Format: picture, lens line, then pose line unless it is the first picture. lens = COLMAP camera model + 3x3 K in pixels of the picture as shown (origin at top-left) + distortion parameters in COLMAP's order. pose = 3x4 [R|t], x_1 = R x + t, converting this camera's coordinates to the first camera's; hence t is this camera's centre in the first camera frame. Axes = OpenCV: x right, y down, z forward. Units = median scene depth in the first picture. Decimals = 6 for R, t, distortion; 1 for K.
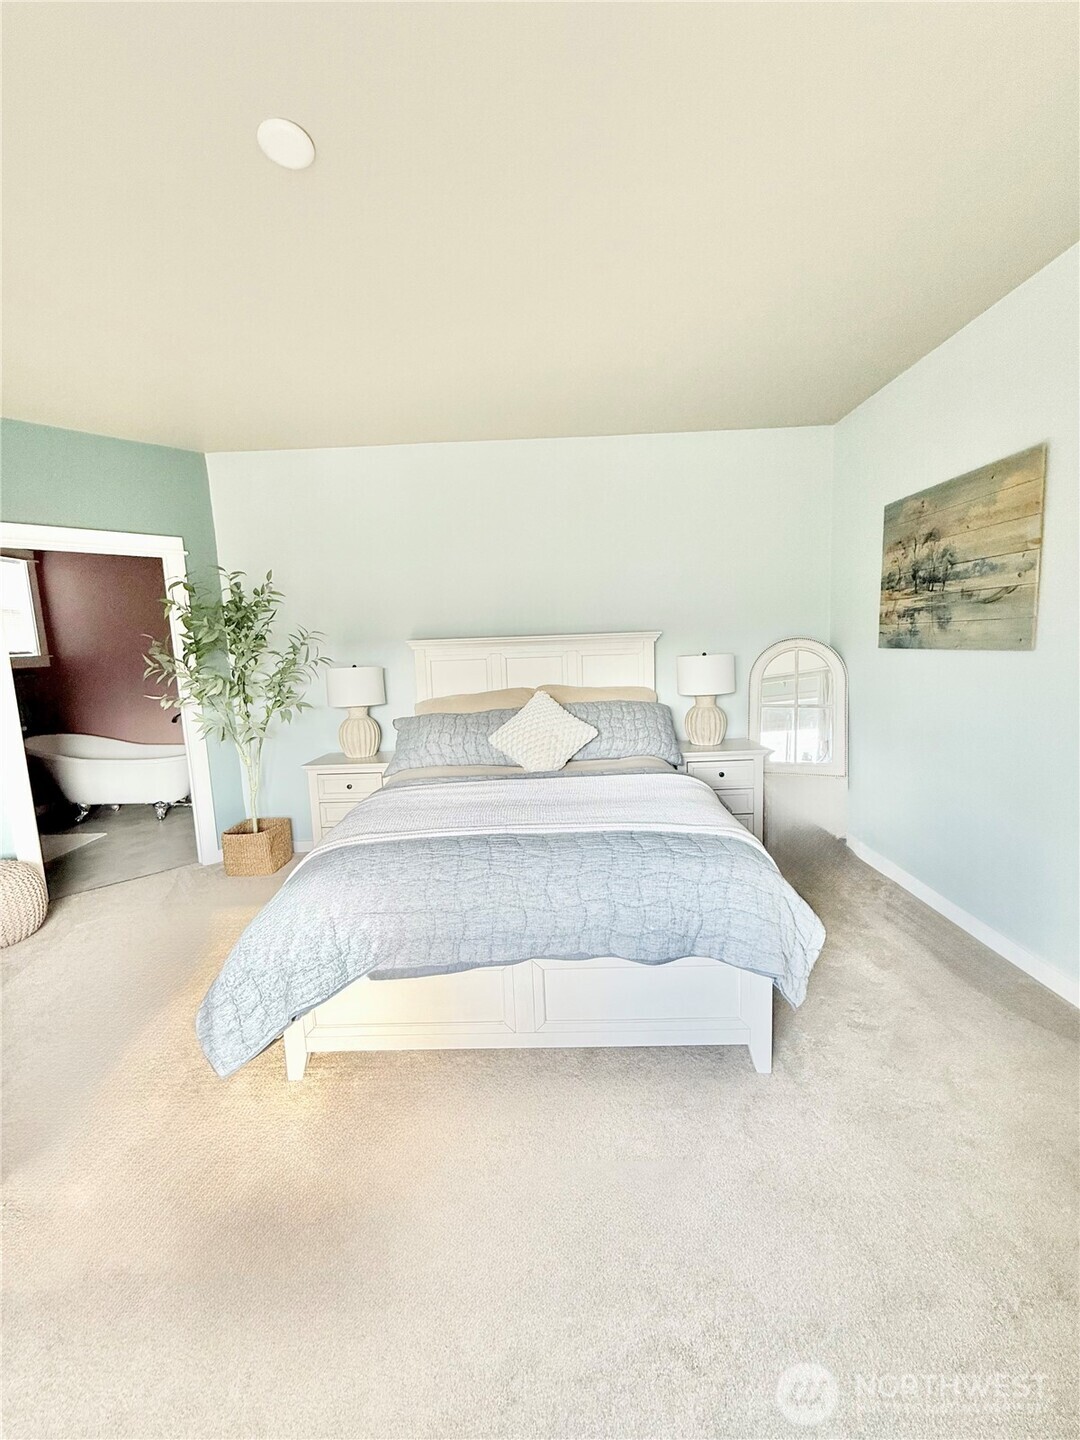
lens RADIAL K [[573.2, 0, 543.3], [0, 573.2, 713.1], [0, 0, 1]] dist [0.000187, 0.000217]
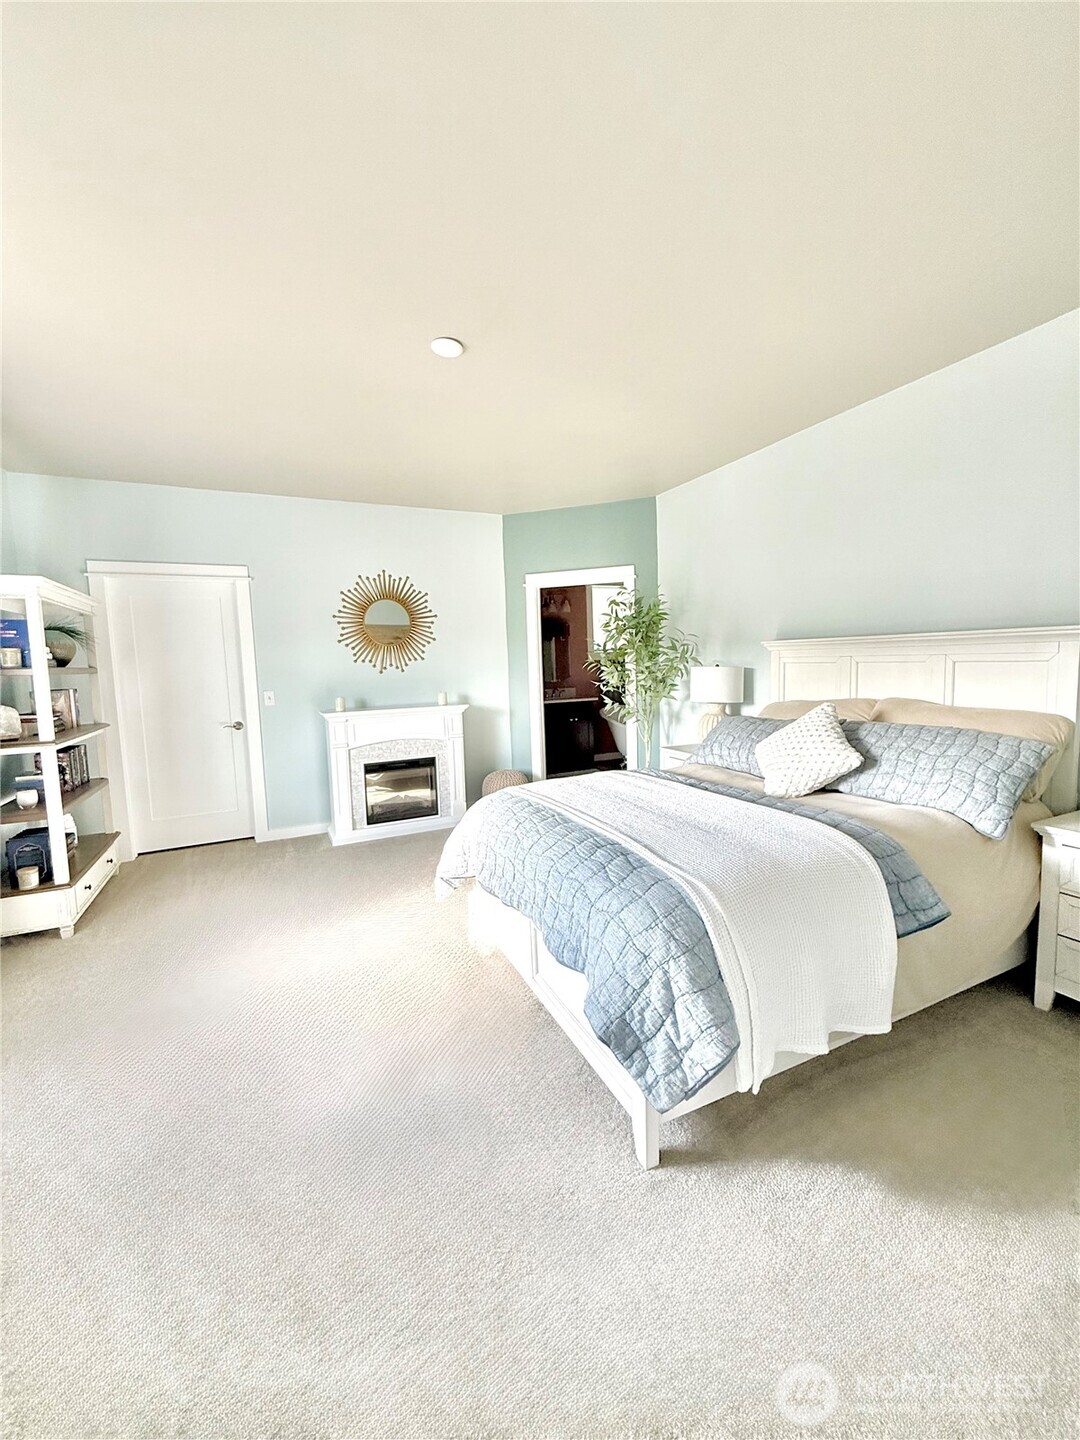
lens RADIAL K [[573.2, 0, 540.0], [0, 573.2, 712.2], [0, 0, 1]] dist [0.000187, 0.000217]
pose [[0.440079, 0.107438, -0.891509, 0.614844], [-0.098081, 0.992628, 0.071208, -0.047794], [0.892586, 0.056103, 0.447372, 0.278538]]
